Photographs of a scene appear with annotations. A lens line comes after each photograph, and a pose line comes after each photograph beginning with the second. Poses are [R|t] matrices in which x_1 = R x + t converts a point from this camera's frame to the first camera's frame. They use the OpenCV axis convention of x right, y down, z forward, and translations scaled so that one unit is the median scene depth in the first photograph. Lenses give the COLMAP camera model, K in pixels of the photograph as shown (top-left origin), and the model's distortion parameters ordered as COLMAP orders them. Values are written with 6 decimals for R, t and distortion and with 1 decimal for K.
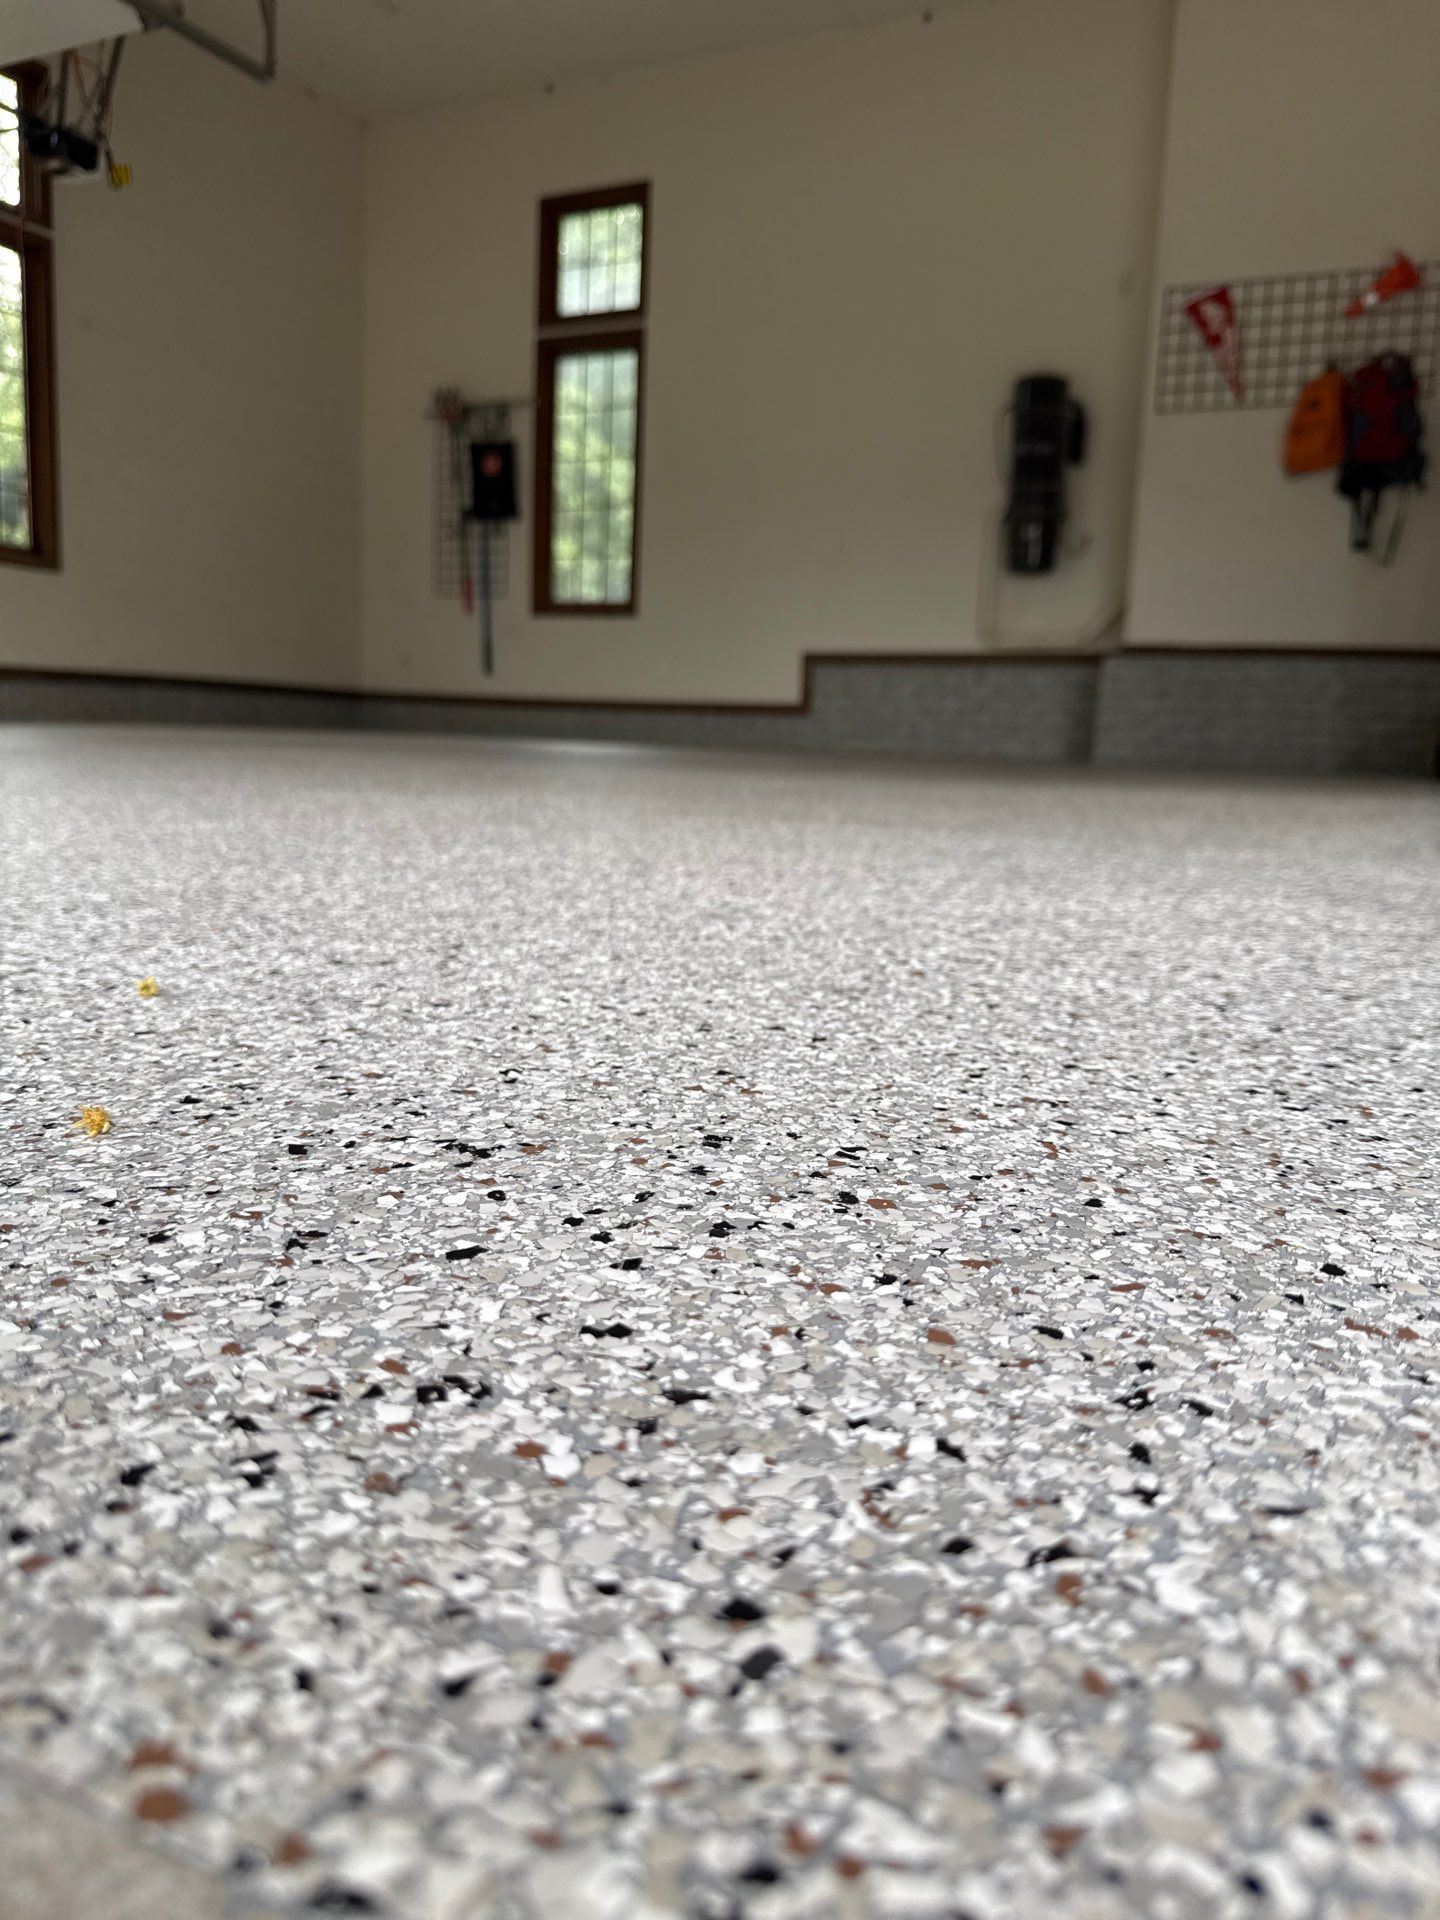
lens RADIAL K [[1457.3, 0, 720.0], [0, 1457.3, 960.0], [0, 0, 1]] dist [0.034849, -0.081136]
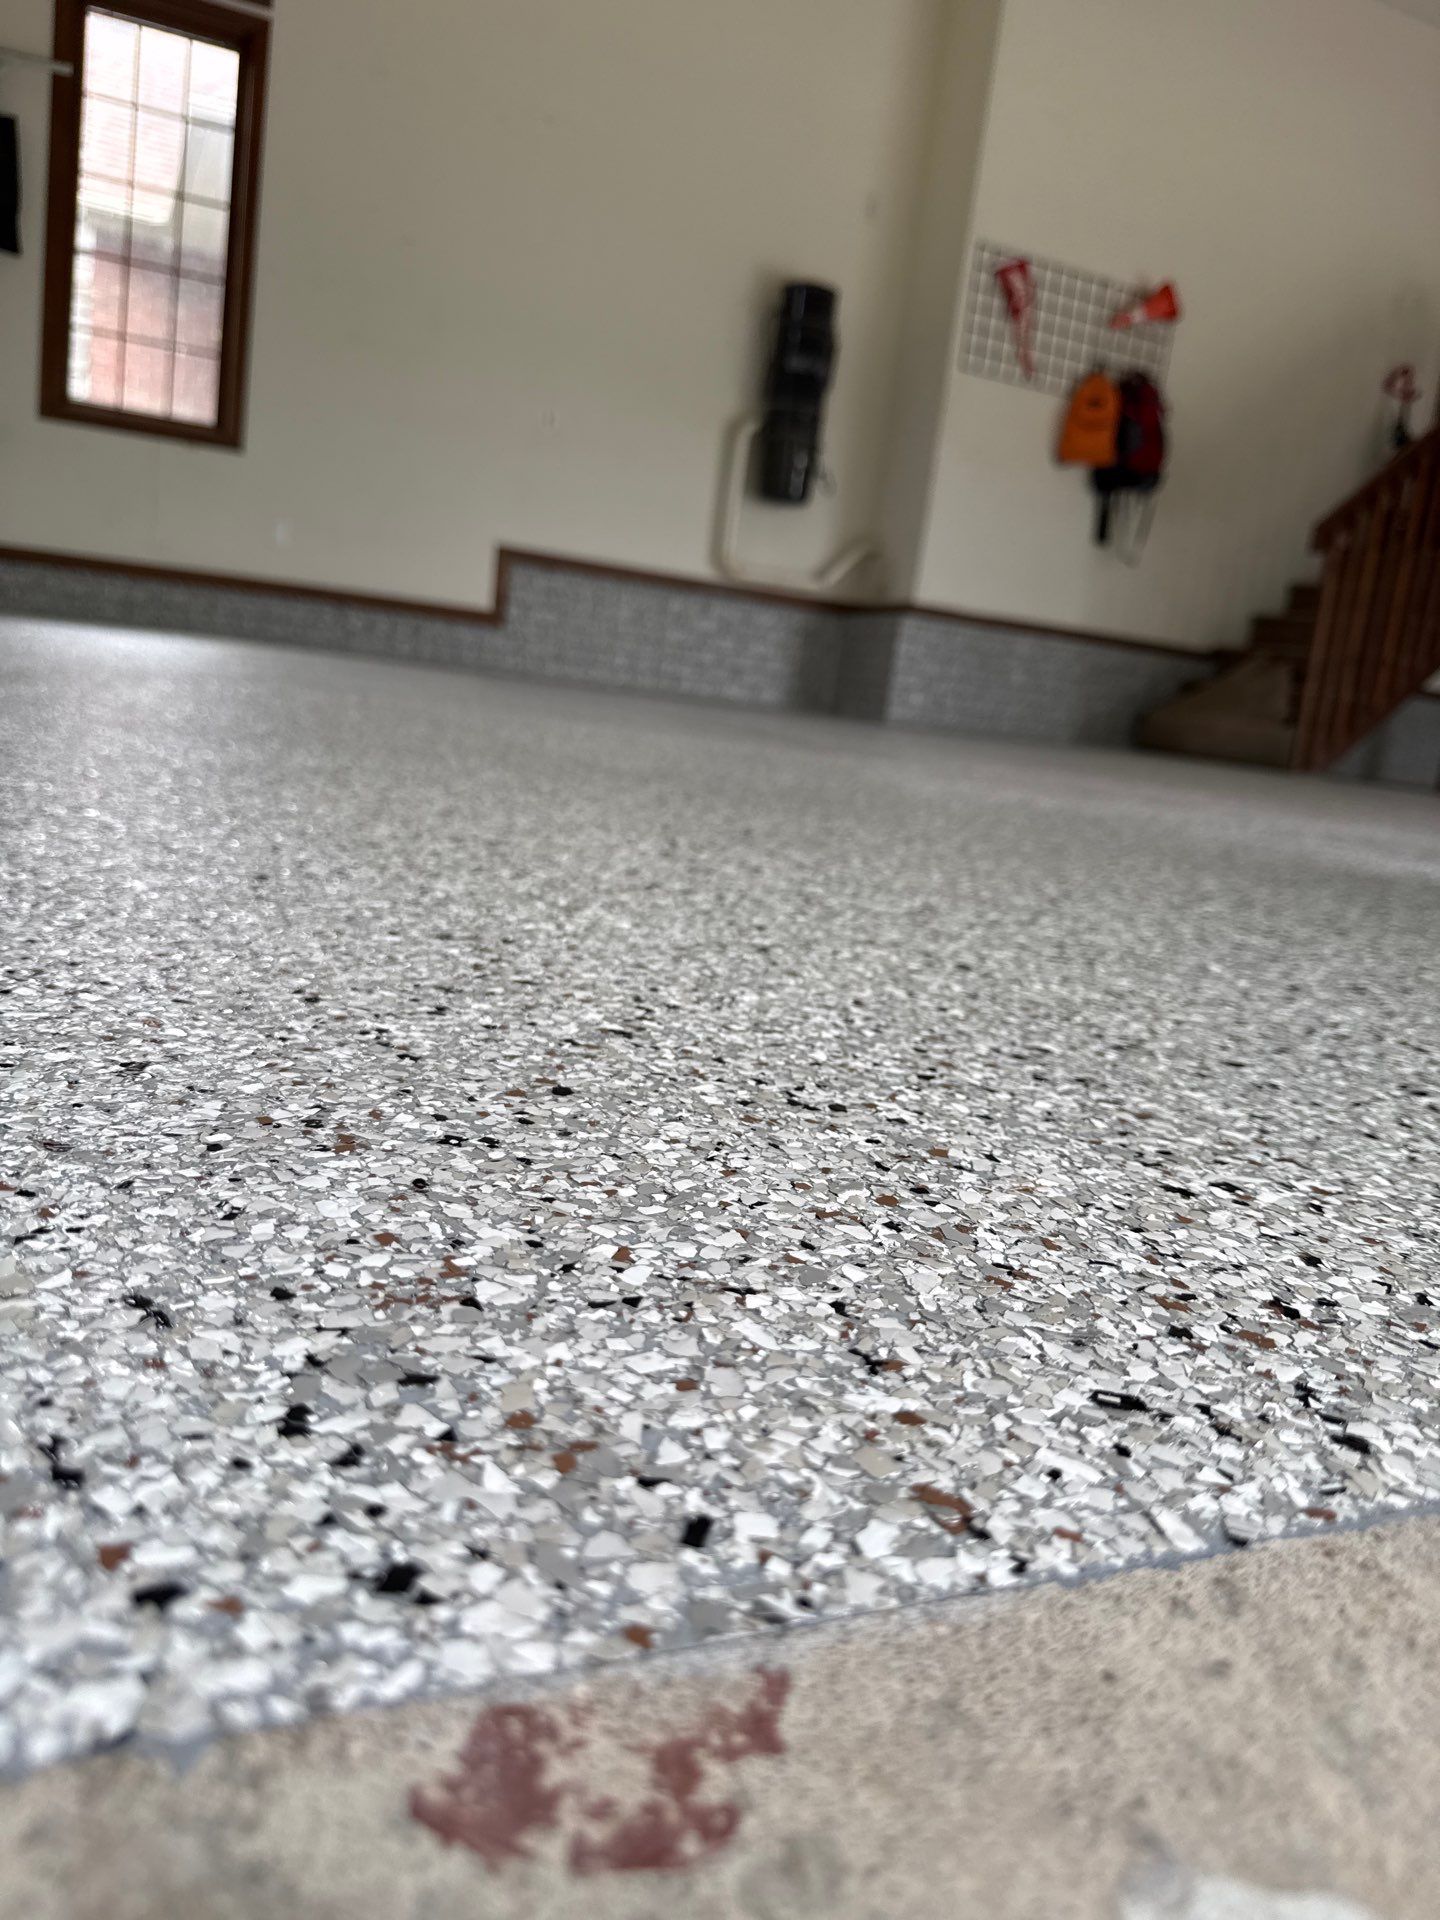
lens RADIAL K [[1428.3, 0, 720.0], [0, 1428.3, 960.0], [0, 0, 1]] dist [0.047191, -0.078627]
pose [[0.625545, -0.100687, 0.773664, -0.493880], [0.017462, 0.993196, 0.115139, -0.076435], [-0.779992, -0.058515, 0.623047, 0.413108]]
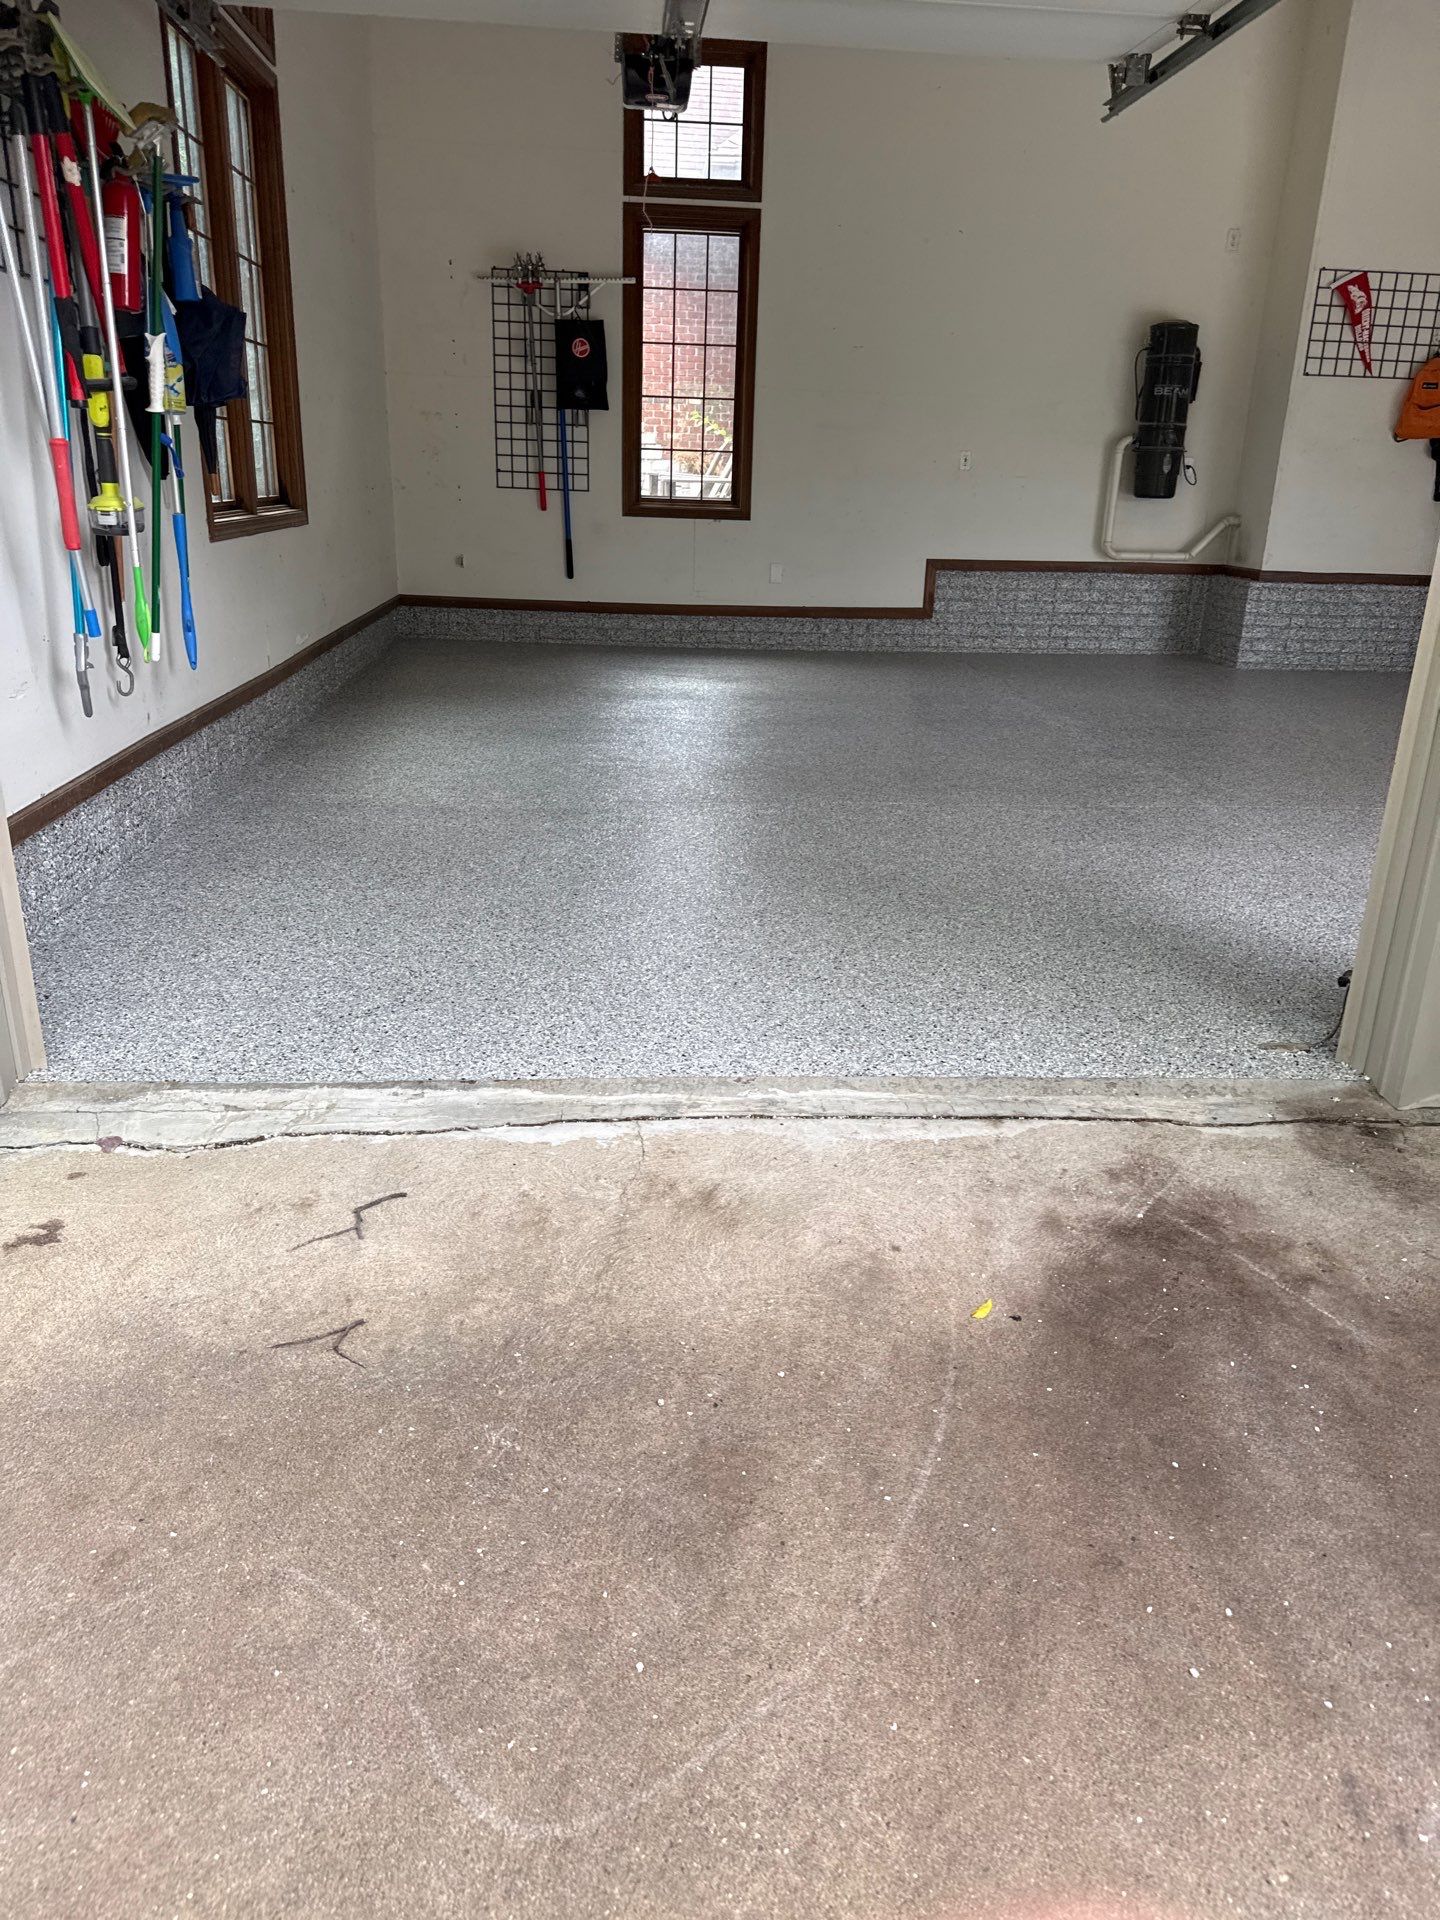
lens RADIAL K [[1382.8, 0, 727.4], [0, 1382.8, 981.4], [0, 0, 1]] dist [0.054948, -0.073158]
pose [[0.851938, -0.191467, 0.487383, -0.637228], [0.078095, 0.966803, 0.243298, -0.172452], [-0.517786, -0.169213, 0.838609, 0.159016]]
